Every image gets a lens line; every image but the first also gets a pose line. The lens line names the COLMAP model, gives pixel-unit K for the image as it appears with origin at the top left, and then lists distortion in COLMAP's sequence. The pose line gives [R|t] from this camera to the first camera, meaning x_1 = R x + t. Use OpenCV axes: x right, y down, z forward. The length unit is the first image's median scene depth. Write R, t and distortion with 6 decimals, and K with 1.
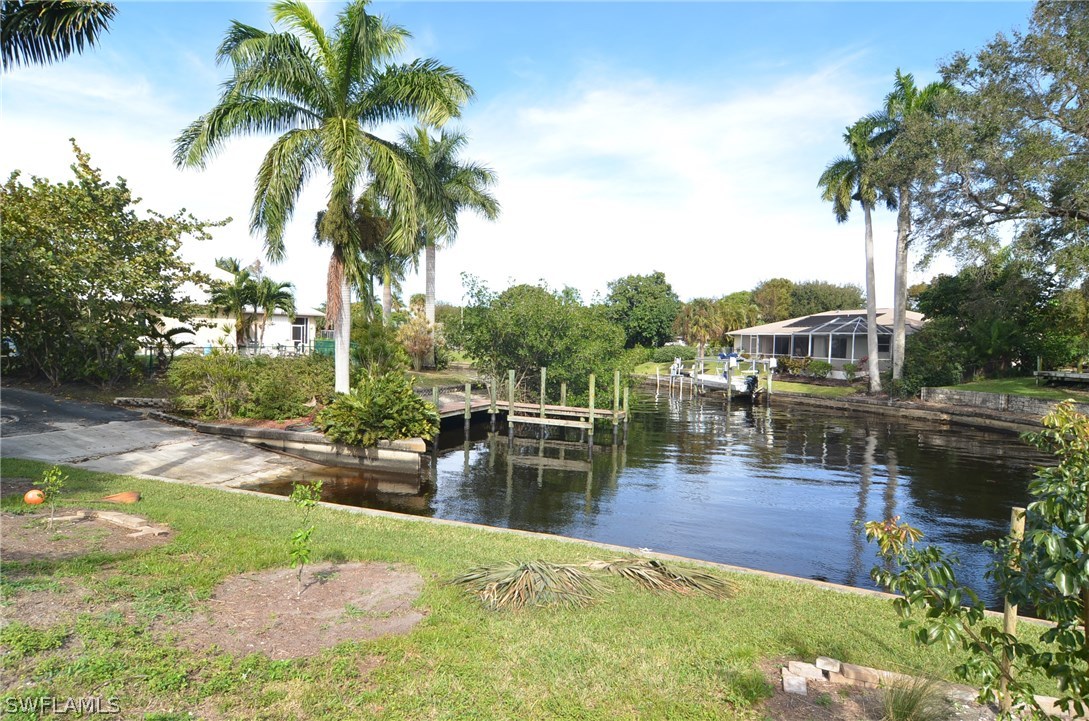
lens RADIAL K [[589.4, 0, 548.6], [0, 589.4, 366.4], [0, 0, 1]] dist [-0.012948, -0.001175]
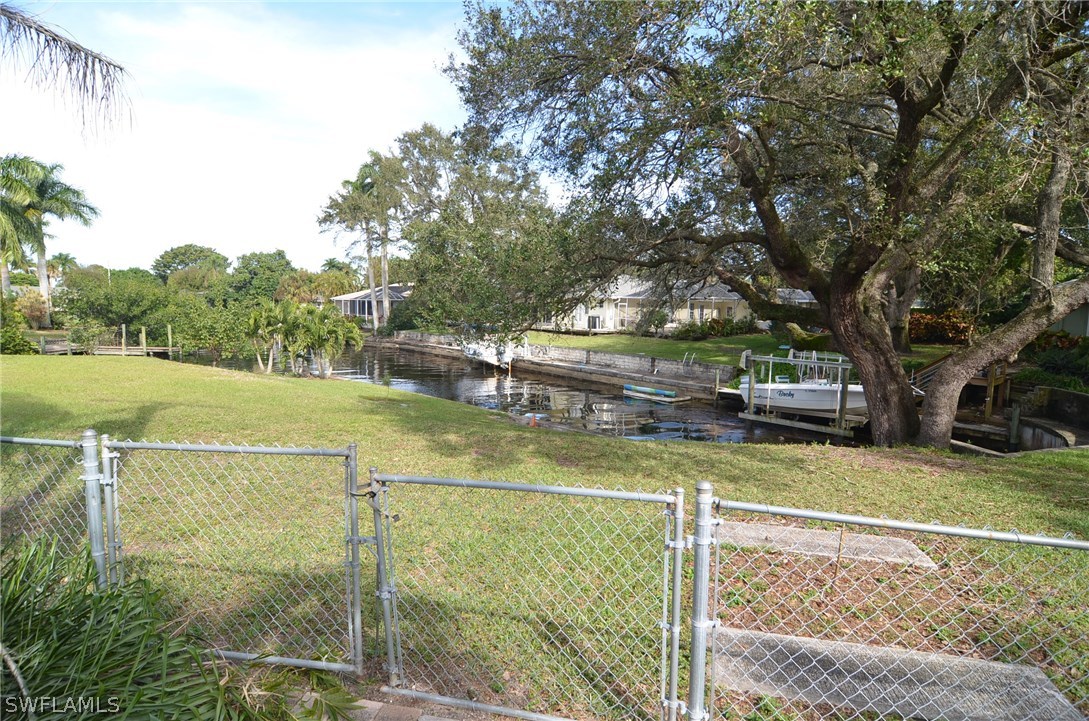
lens RADIAL K [[593.3, 0, 542.0], [0, 593.3, 370.5], [0, 0, 1]] dist [-0.002000, -0.000576]
pose [[0.898887, -0.059855, 0.434073, 0.258373], [0.026883, 0.996293, 0.081711, 0.021317], [-0.437355, -0.061780, 0.897164, -0.860149]]
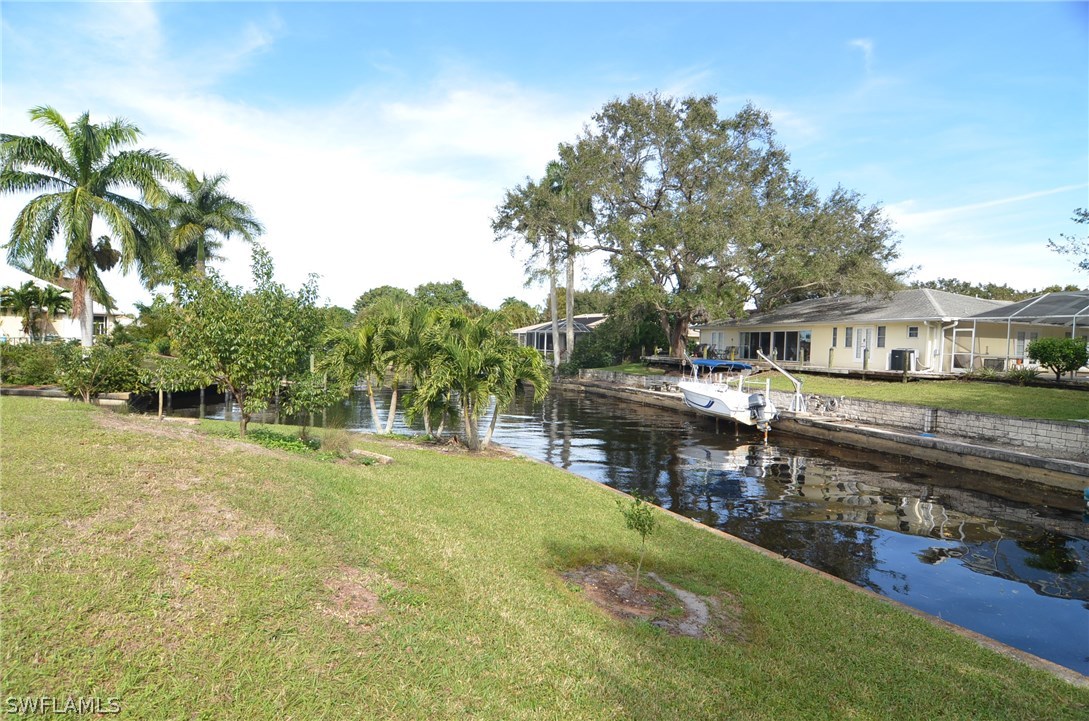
lens RADIAL K [[605.4, 0, 550.5], [0, 605.4, 380.0], [0, 0, 1]] dist [-0.001780, -0.001167]
pose [[0.983576, -0.011645, 0.180117, 0.317557], [0.007756, 0.999722, 0.022279, 0.030797], [-0.180326, -0.020516, 0.983393, -0.437062]]
